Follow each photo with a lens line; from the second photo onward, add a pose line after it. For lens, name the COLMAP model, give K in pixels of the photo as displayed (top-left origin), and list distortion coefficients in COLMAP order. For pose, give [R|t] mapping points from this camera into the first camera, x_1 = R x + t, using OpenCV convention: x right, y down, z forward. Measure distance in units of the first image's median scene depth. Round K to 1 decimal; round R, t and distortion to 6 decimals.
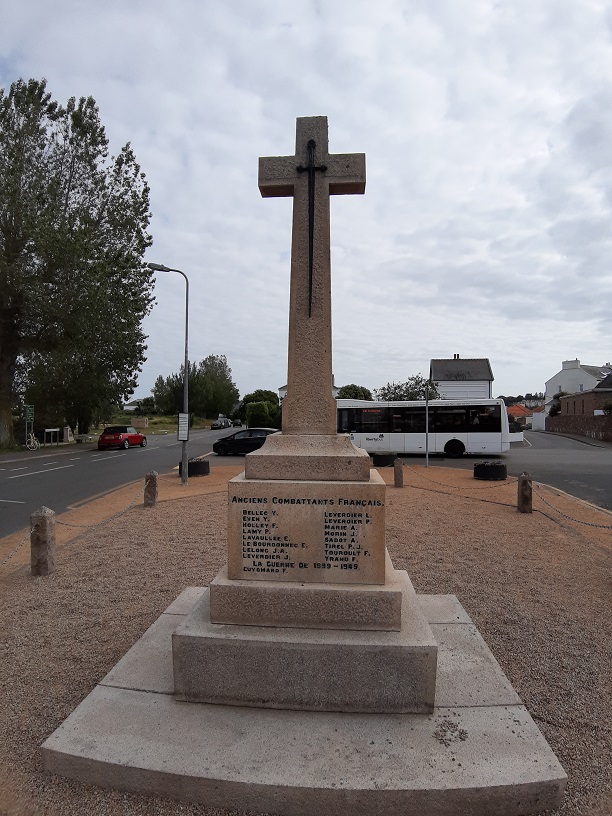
lens RADIAL K [[501.1, 0, 305.7], [0, 501.1, 370.5], [0, 0, 1]] dist [-0.080302, -0.015823]
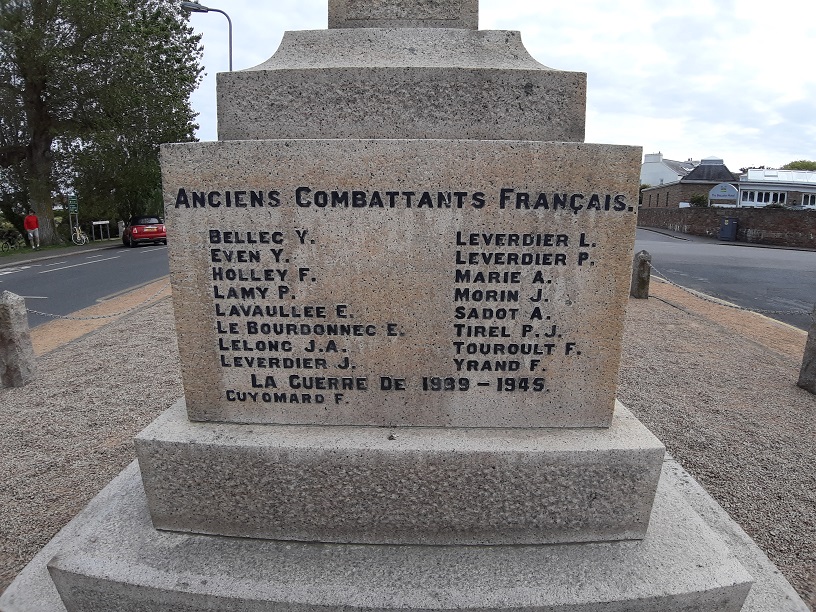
lens RADIAL K [[478.3, 0, 415.1], [0, 478.3, 310.3], [0, 0, 1]] dist [-0.090873, -0.003180]
pose [[0.997138, -0.012021, 0.074646, -0.013415], [-0.009277, 0.960366, 0.278588, 0.245293], [-0.075036, -0.278483, 0.957505, 0.679566]]
